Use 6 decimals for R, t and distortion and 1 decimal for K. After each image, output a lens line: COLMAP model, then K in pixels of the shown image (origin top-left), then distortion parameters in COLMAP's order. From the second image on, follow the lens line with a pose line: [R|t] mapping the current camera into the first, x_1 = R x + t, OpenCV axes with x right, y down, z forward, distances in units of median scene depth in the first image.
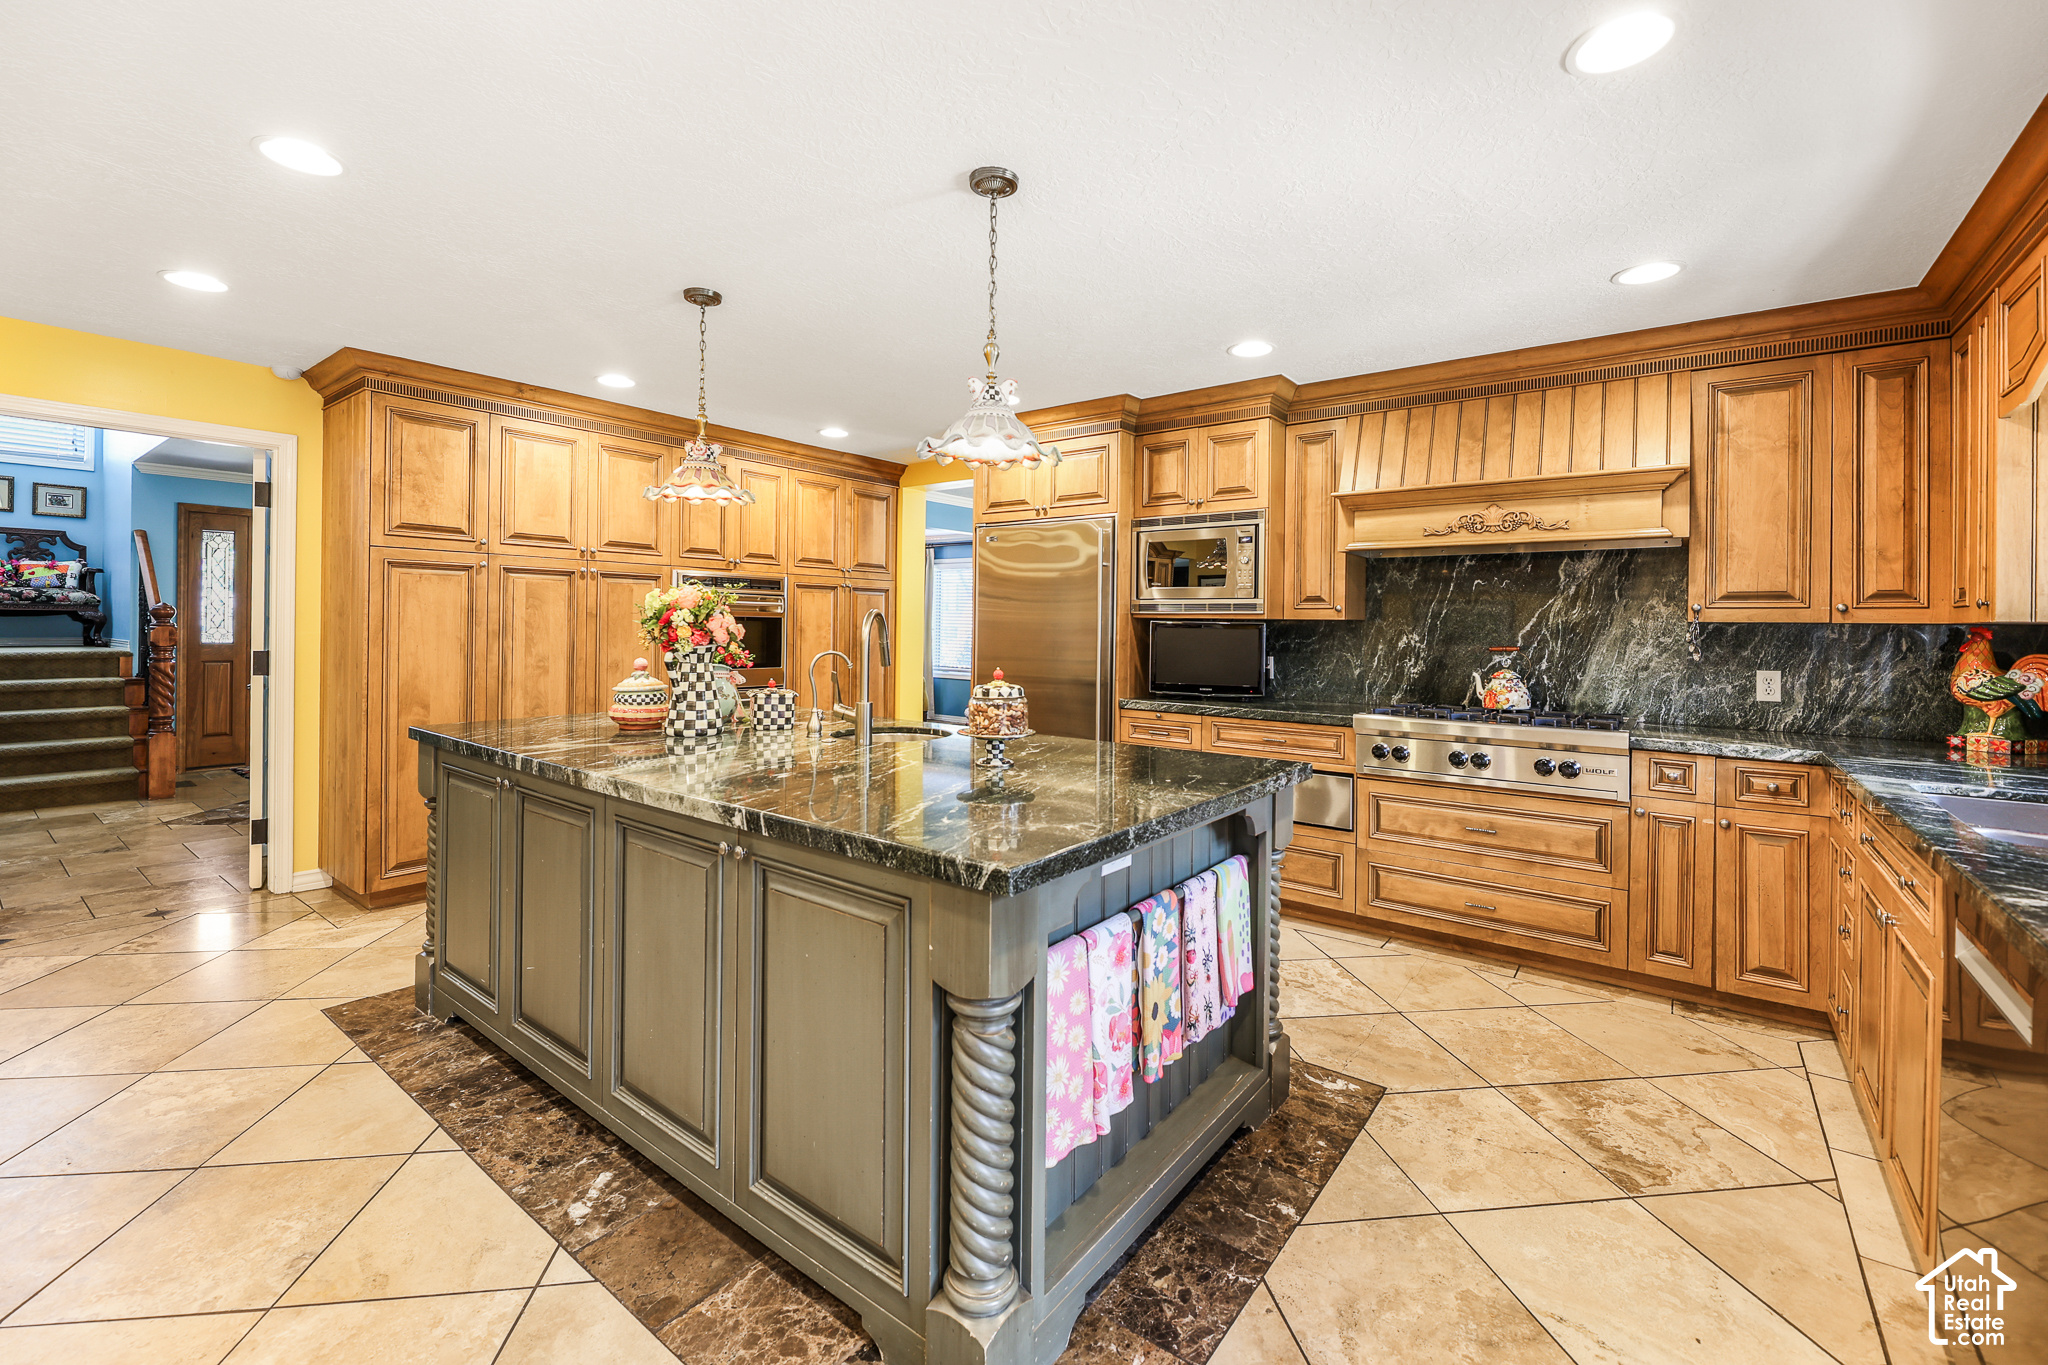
lens RADIAL K [[838.1, 0, 1008.5], [0, 838.1, 637.3], [0, 0, 1]] dist [-0.001990, -0.000054]
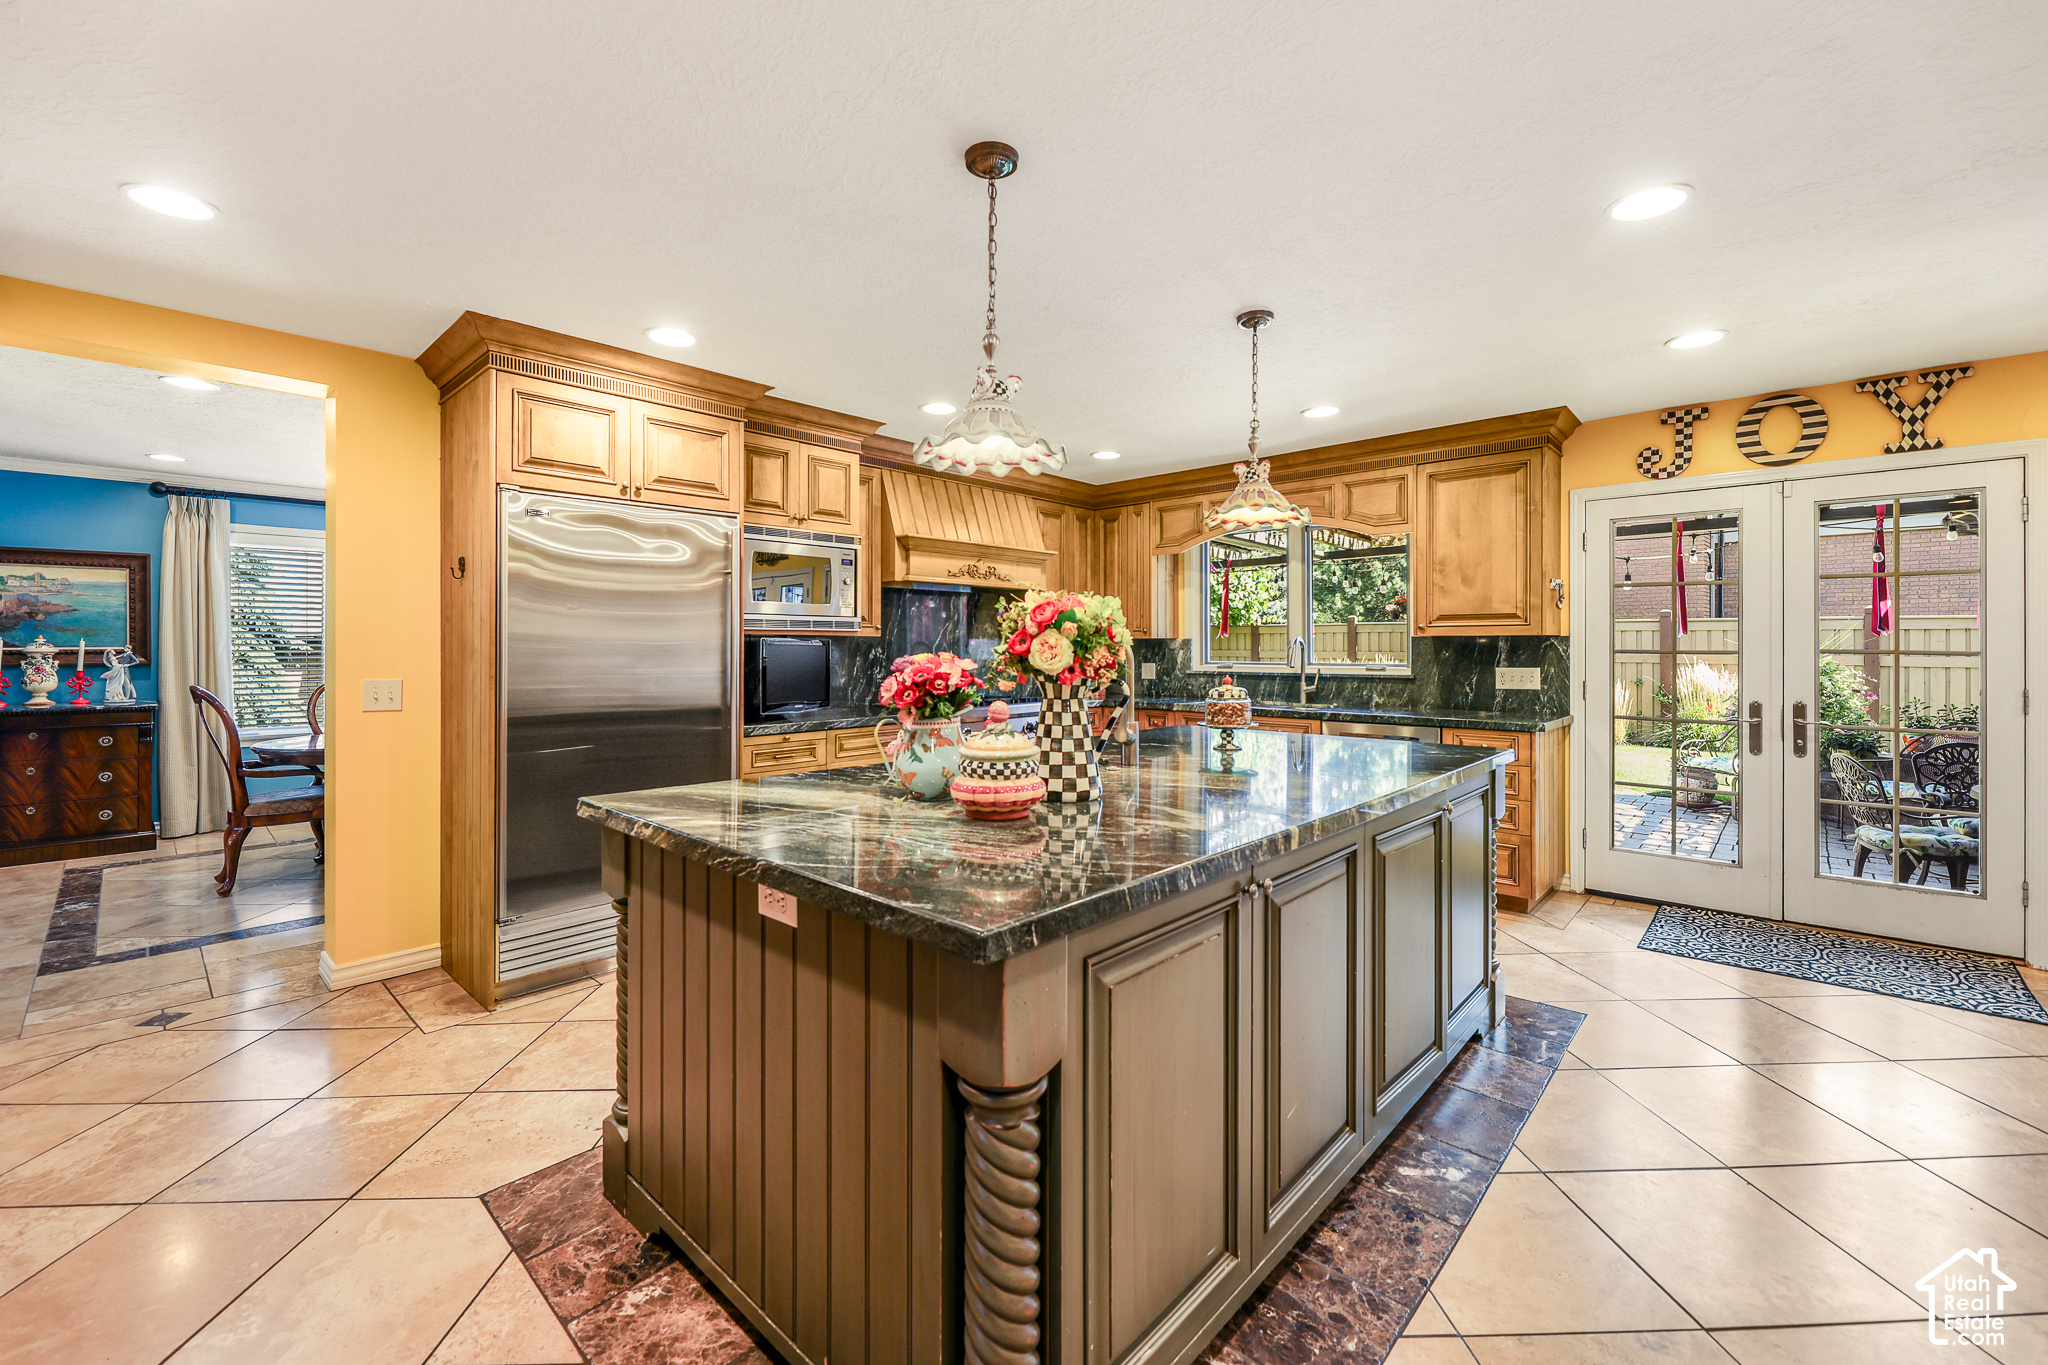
lens RADIAL K [[838.1, 0, 1024.1], [0, 838.1, 651.0], [0, 0, 1]] dist [-0.001990, -0.000054]
pose [[0.094179, -0.017093, 0.995409, -0.875943], [0.018642, 0.999708, 0.015403, -0.016996], [-0.995381, 0.017106, 0.094470, 0.767456]]
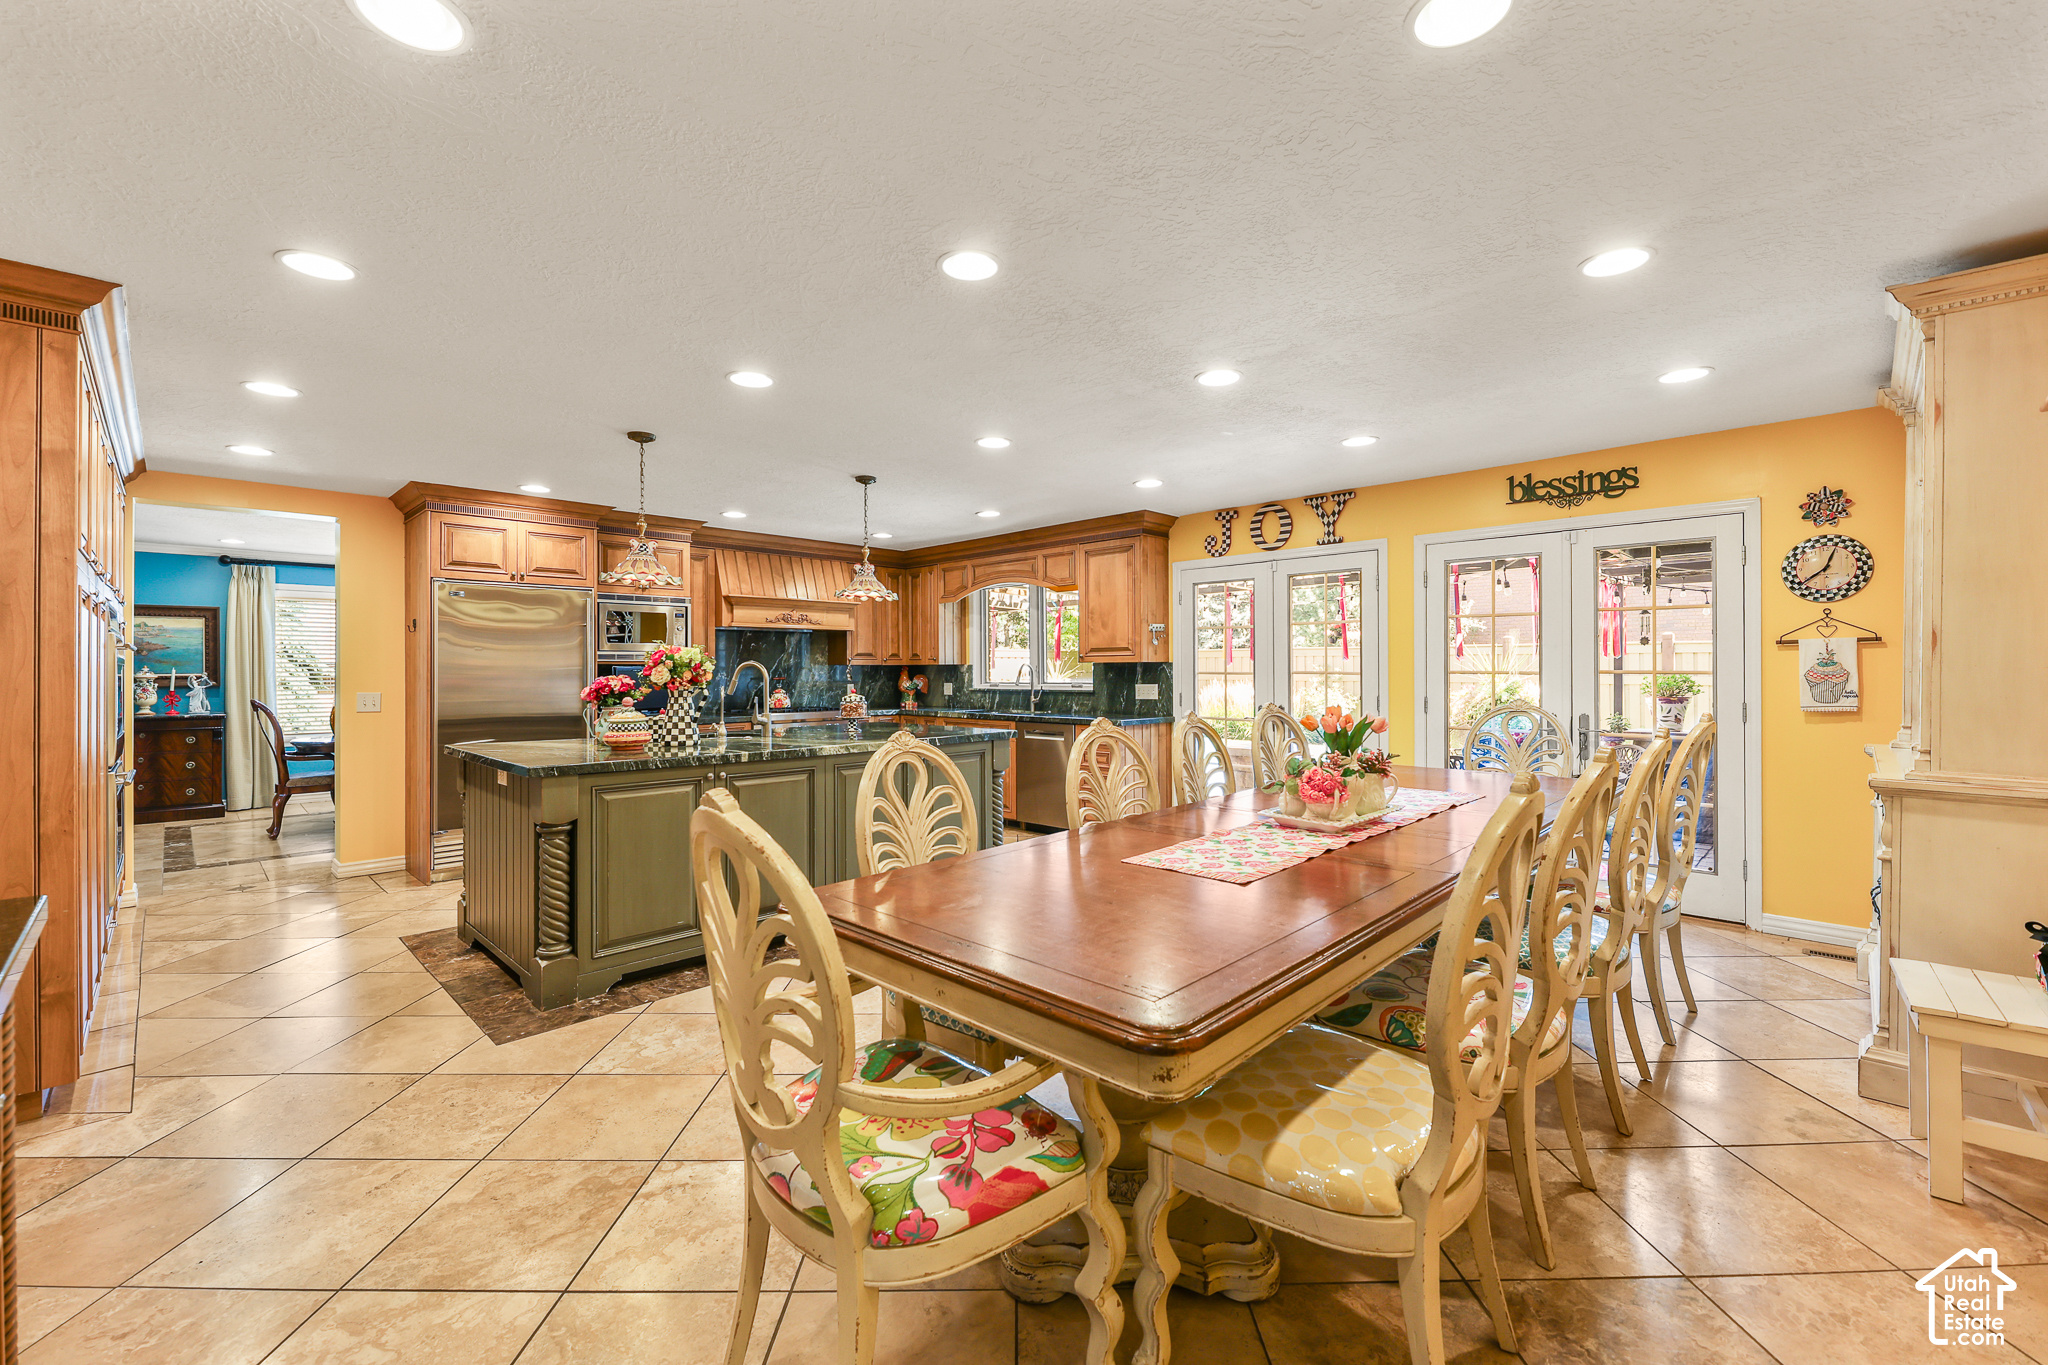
lens RADIAL K [[838.1, 0, 1027.2], [0, 838.1, 670.3], [0, 0, 1]] dist [-0.001990, -0.000054]
pose [[0.117261, -0.012424, 0.993023, -1.413038], [0.023084, 0.999686, 0.009782, -0.012735], [-0.992833, 0.021776, 0.117511, 0.170609]]
